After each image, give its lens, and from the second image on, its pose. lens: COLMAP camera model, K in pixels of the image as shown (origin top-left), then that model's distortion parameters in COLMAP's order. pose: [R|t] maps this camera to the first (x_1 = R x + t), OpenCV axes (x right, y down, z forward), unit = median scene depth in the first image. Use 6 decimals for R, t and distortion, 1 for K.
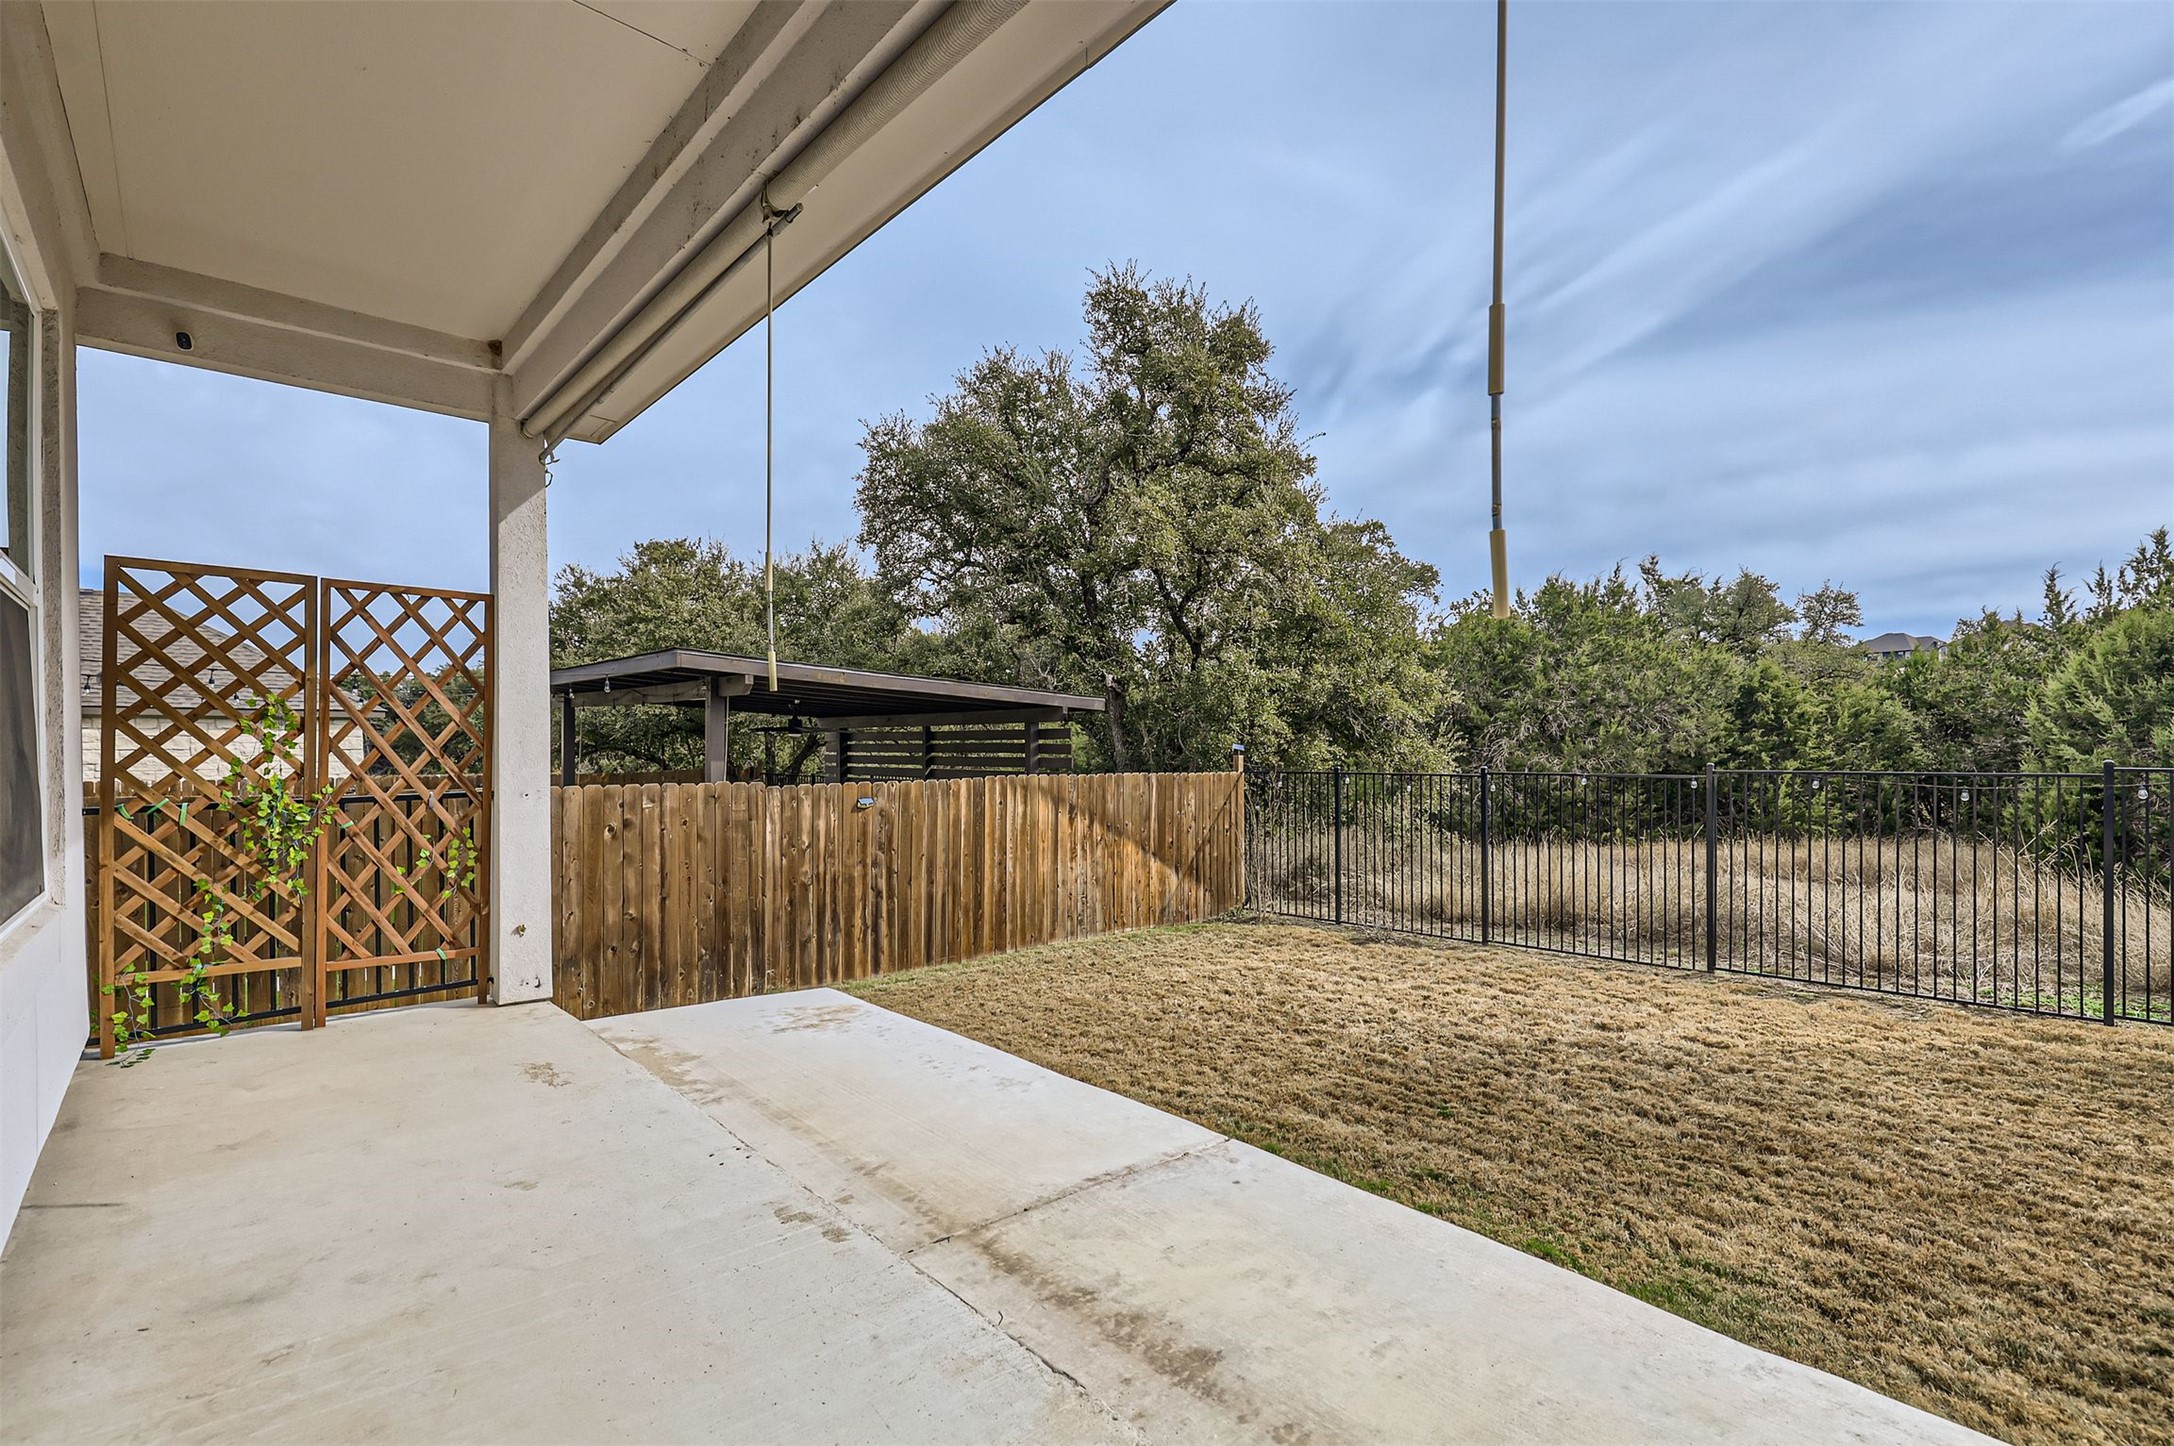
lens RADIAL K [[984.5, 0, 1081.9], [0, 984.5, 732.2], [0, 0, 1]] dist [-0.005229, -0.001847]
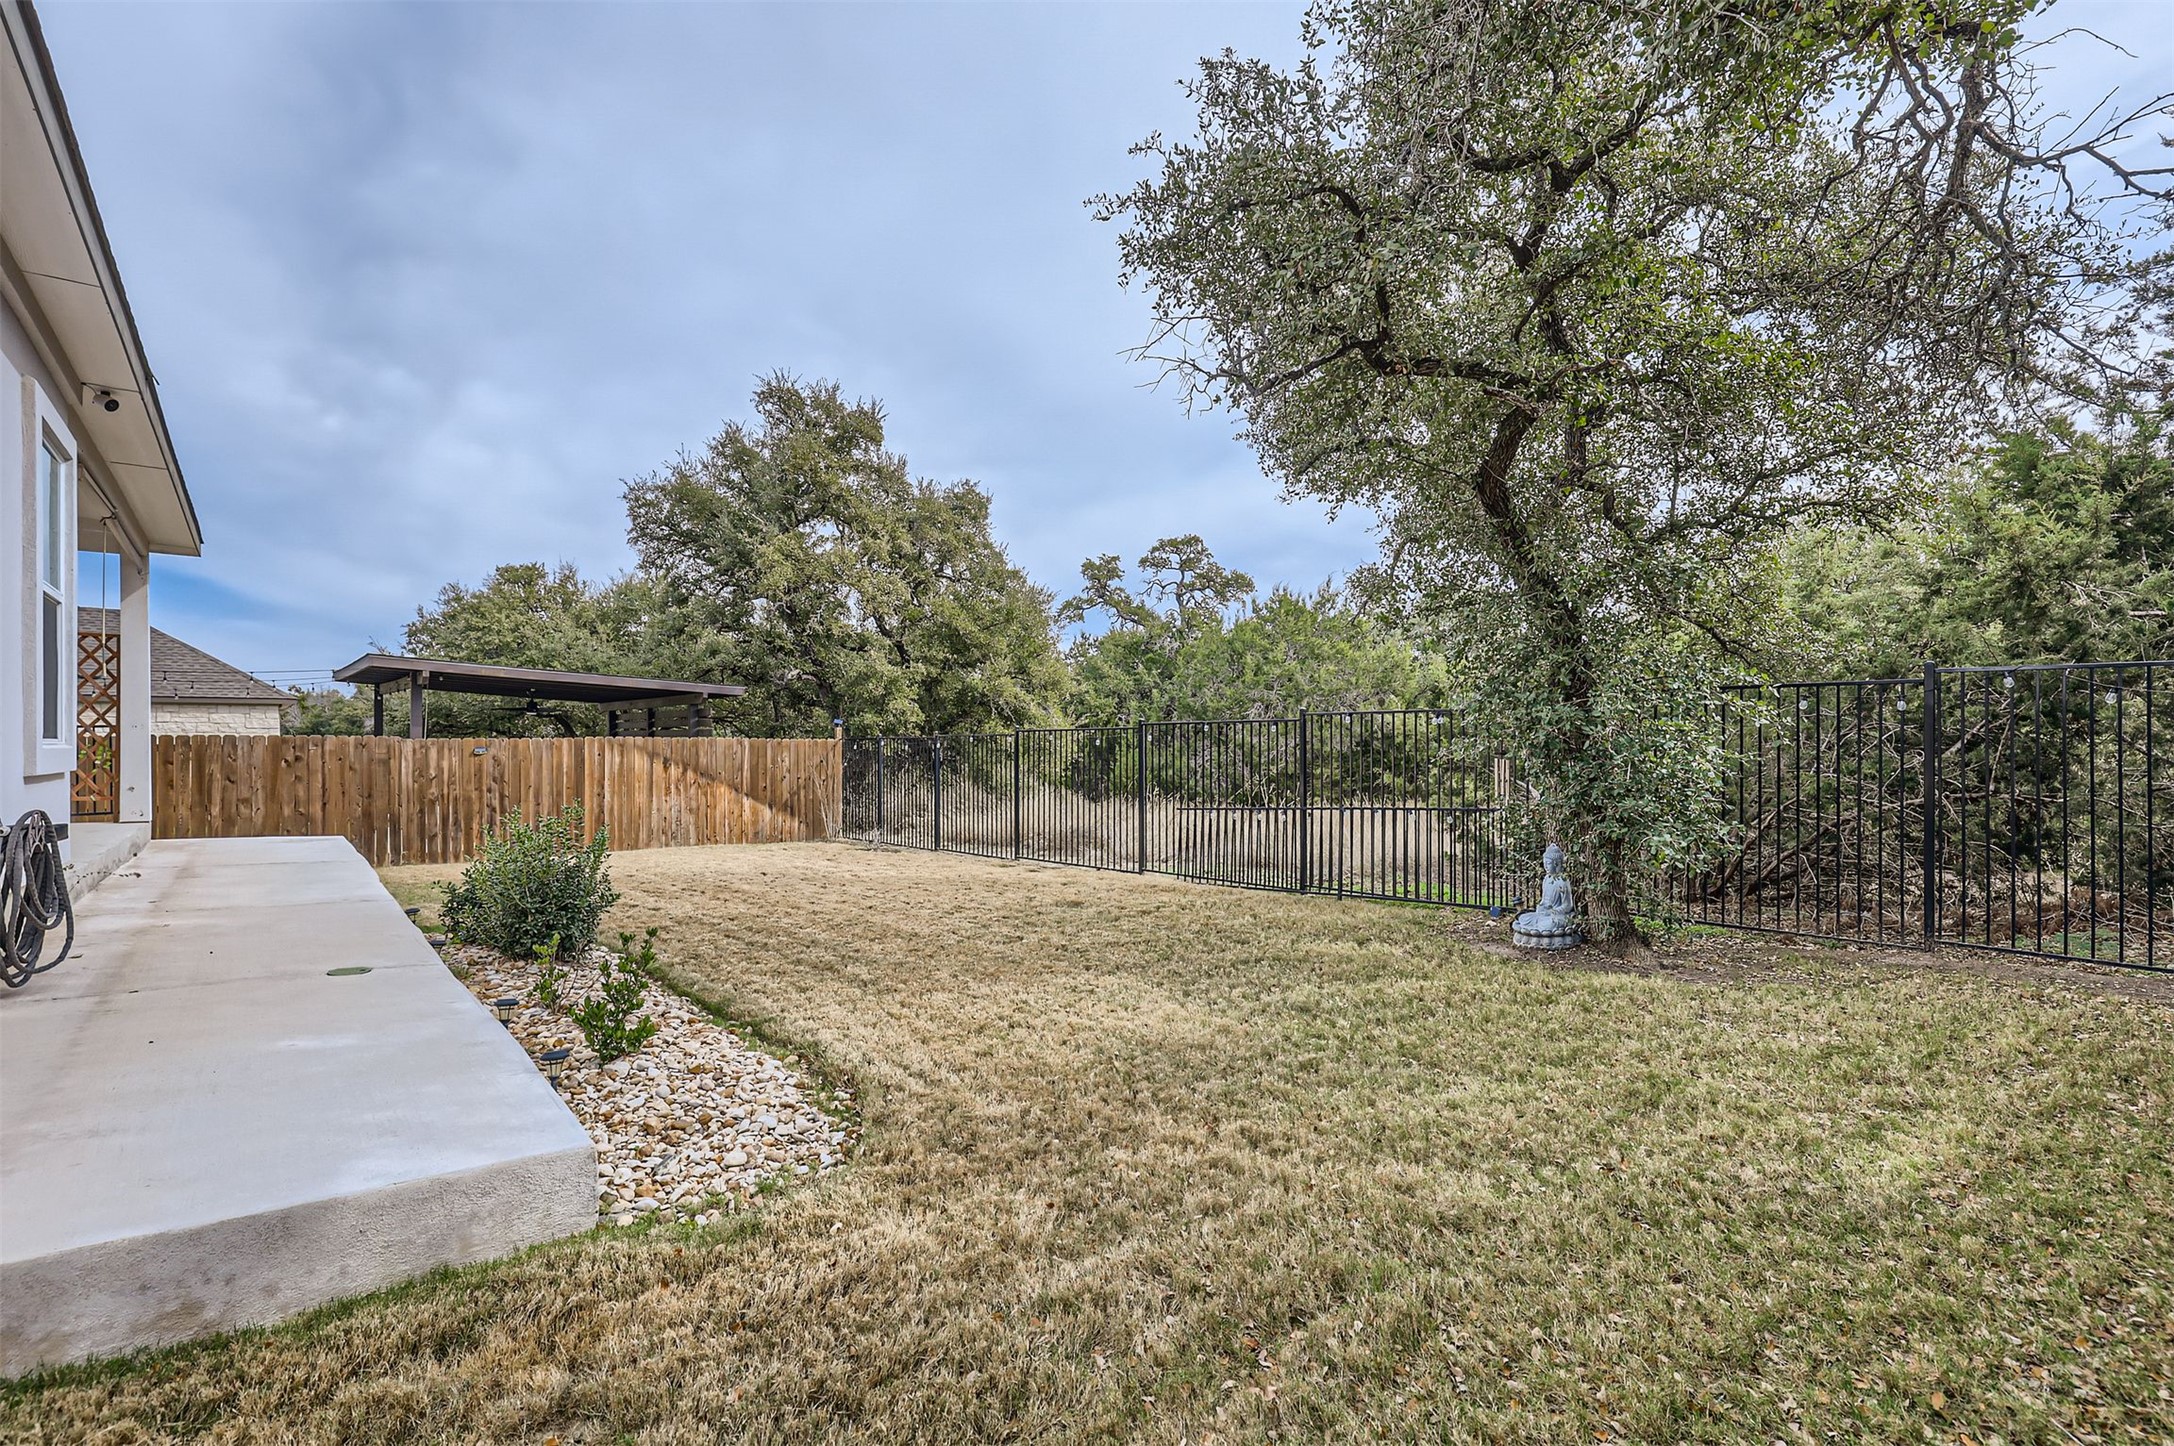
lens RADIAL K [[984.5, 0, 1092.7], [0, 984.5, 724.5], [0, 0, 1]] dist [-0.005229, -0.001847]
pose [[0.999368, -0.000614, -0.035540, 0.734452], [0.000544, 0.999998, -0.001961, 0.028695], [0.035542, 0.001940, 0.999366, -0.490125]]
